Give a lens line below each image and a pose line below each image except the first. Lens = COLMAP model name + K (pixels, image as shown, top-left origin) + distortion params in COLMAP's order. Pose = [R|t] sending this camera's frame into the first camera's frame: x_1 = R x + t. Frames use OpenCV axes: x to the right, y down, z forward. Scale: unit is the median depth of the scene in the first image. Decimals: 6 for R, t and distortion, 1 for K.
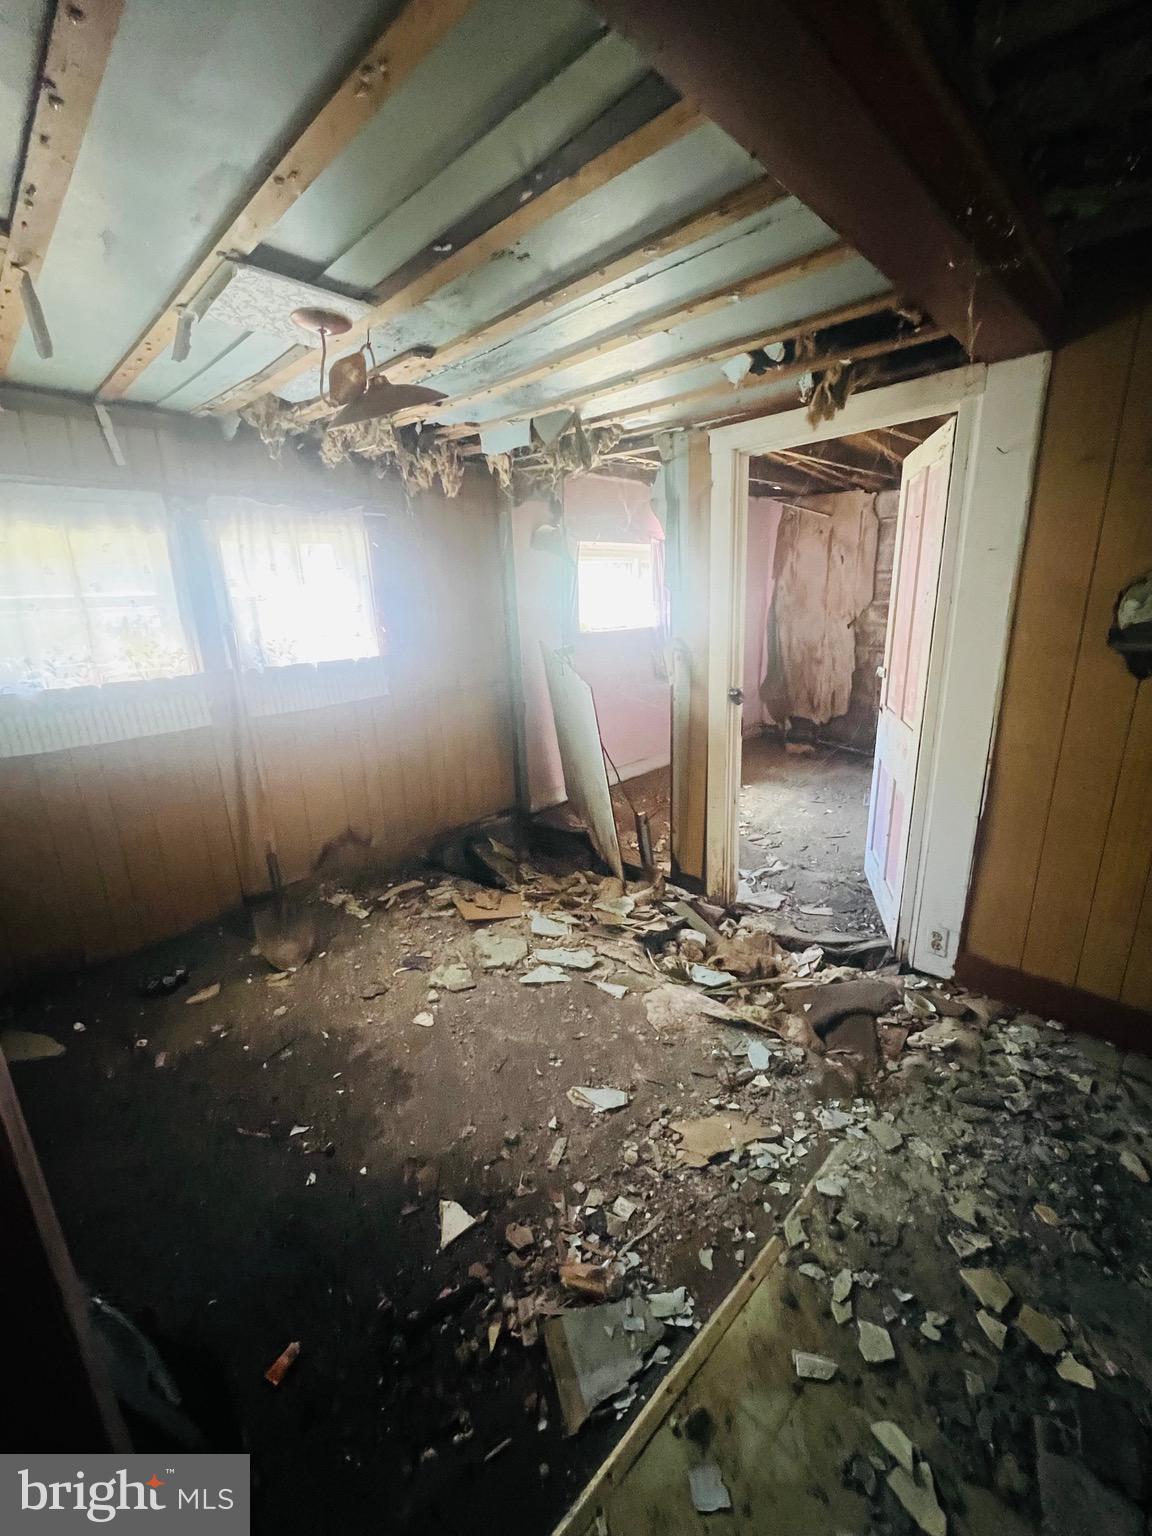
lens RADIAL K [[618.2, 0, 585.2], [0, 618.2, 764.3], [0, 0, 1]] dist [-0.001259, 0.000557]
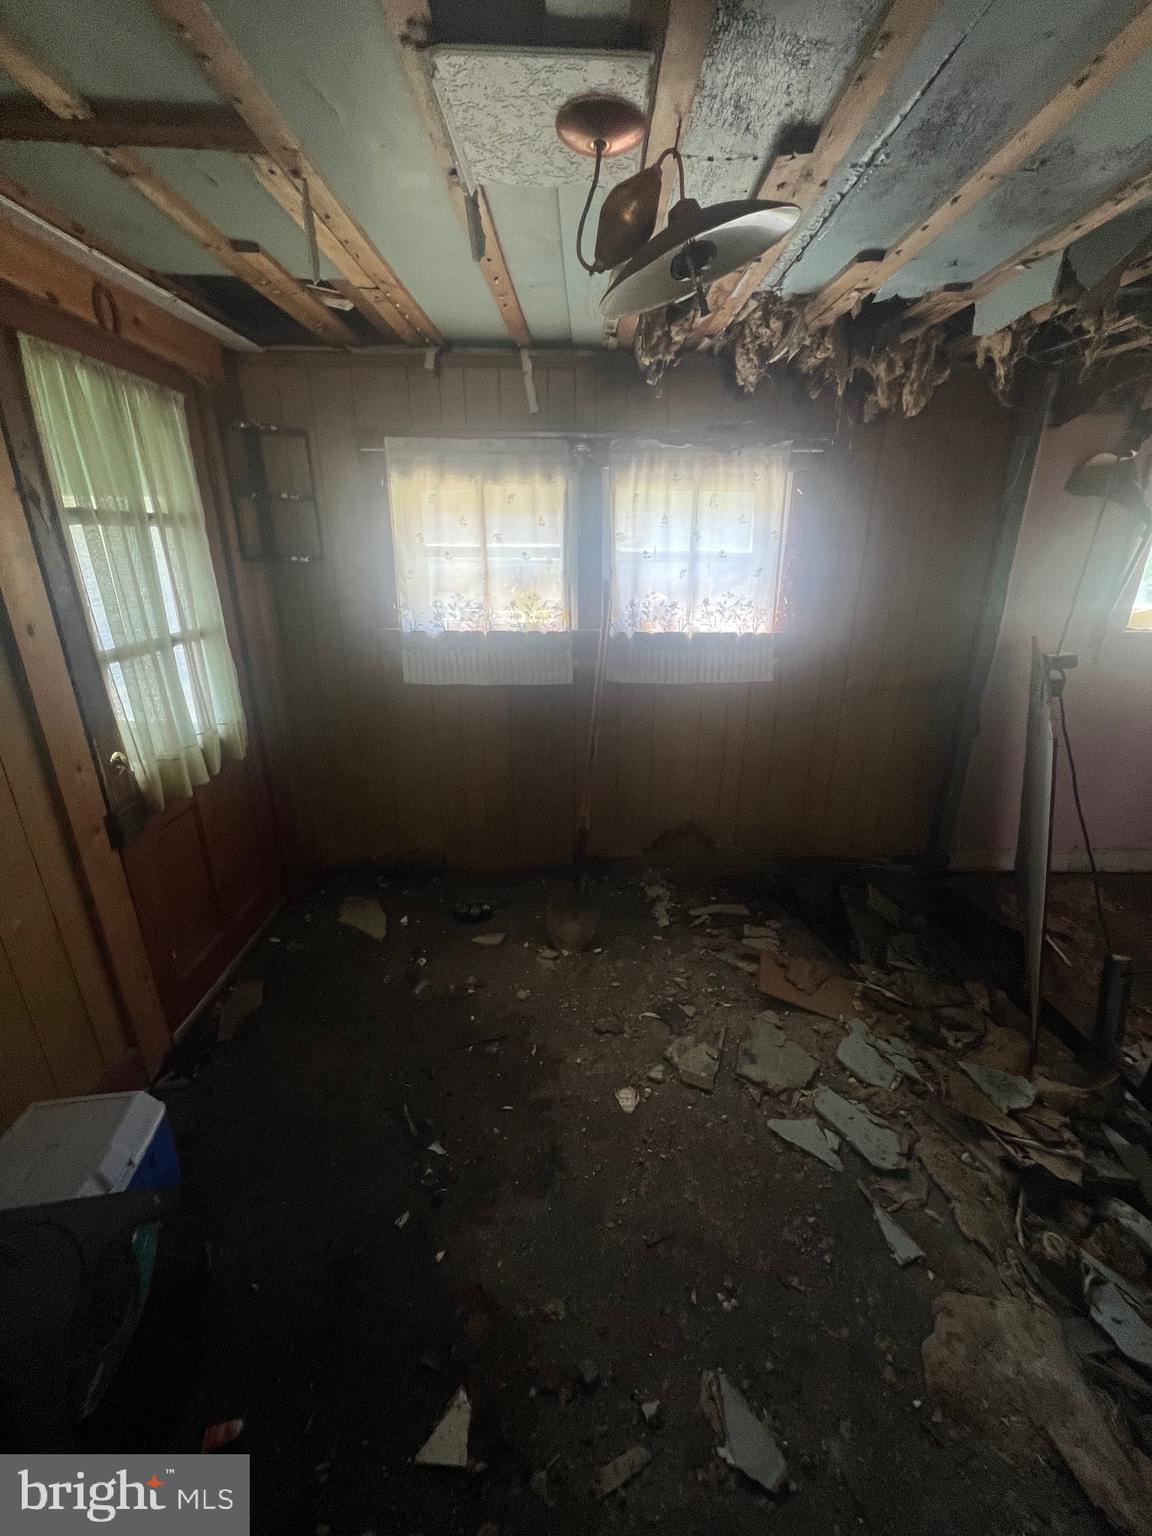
lens RADIAL K [[618.2, 0, 576.7], [0, 618.2, 770.2], [0, 0, 1]] dist [-0.001259, 0.000557]
pose [[0.702516, 0.275506, -0.656176, 0.083454], [-0.224568, 0.960737, 0.162953, -0.093182], [0.675307, 0.032879, 0.736803, 0.282473]]
